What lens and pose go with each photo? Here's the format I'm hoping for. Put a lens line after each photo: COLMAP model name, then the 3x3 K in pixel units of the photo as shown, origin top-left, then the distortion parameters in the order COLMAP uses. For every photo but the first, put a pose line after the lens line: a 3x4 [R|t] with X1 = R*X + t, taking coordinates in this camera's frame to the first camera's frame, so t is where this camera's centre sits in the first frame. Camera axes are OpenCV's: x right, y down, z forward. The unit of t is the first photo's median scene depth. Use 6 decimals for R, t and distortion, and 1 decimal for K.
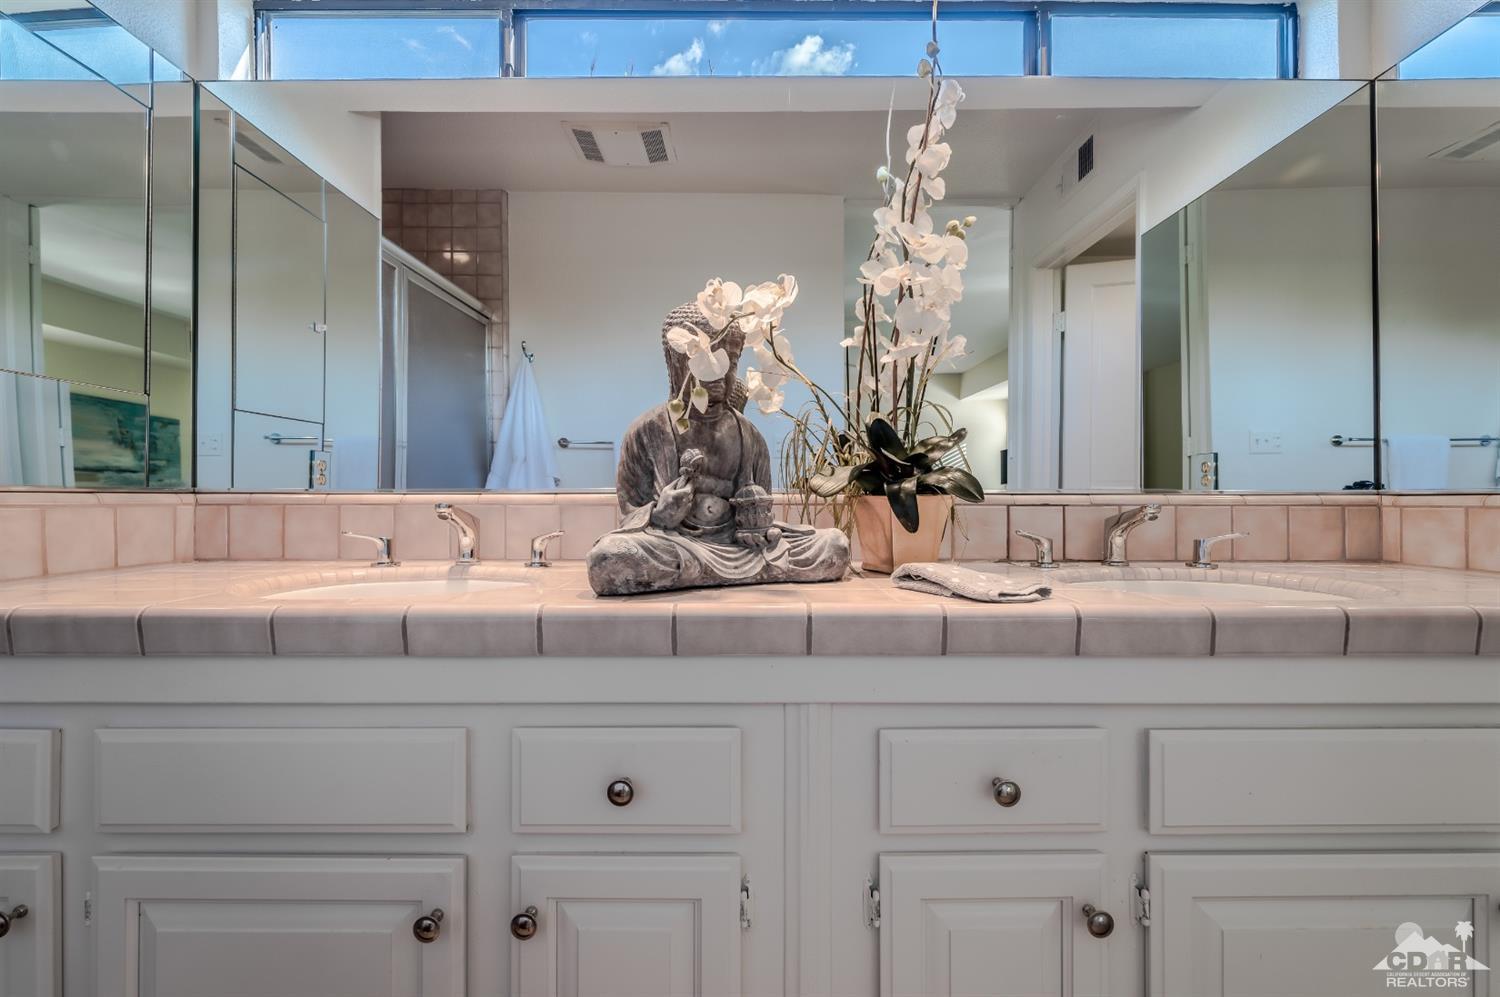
lens RADIAL K [[606.3, 0, 750.0], [0, 606.3, 498.5], [0, 0, 1]] dist [-0.000003, 0.000009]
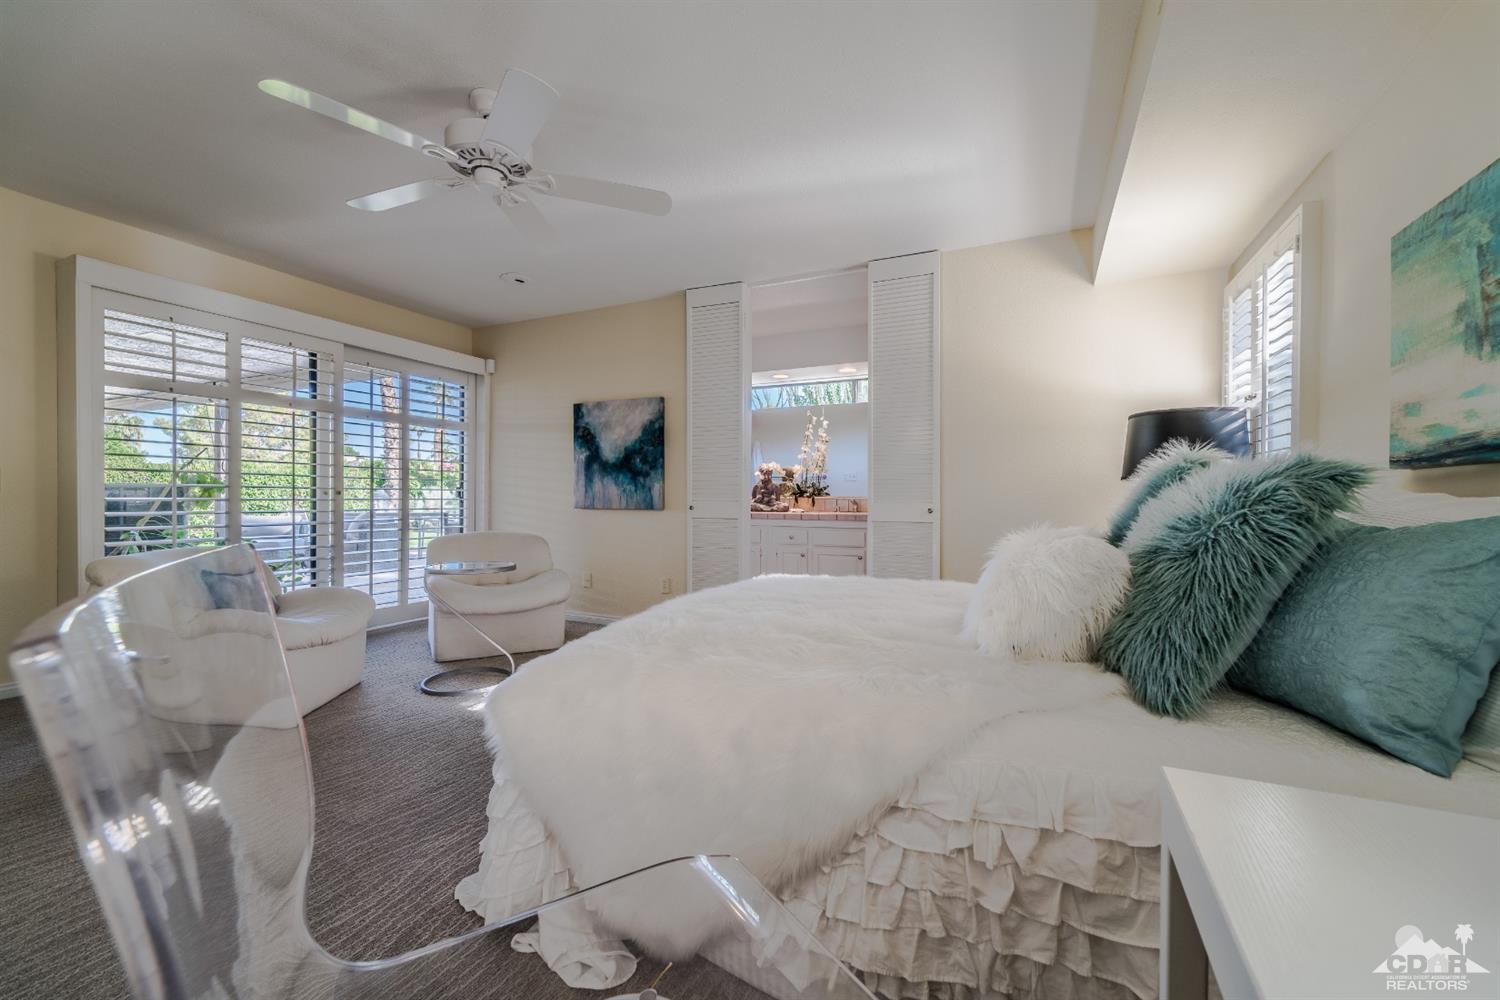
lens RADIAL K [[606.3, 0, 750.0], [0, 606.3, 500.0], [0, 0, 1]] dist [-0.000003, 0.000009]
pose [[0.901924, 0.010357, -0.431770, 2.378274], [-0.005506, 0.999907, 0.012483, -0.049502], [0.431859, -0.008881, 0.901897, -4.440309]]
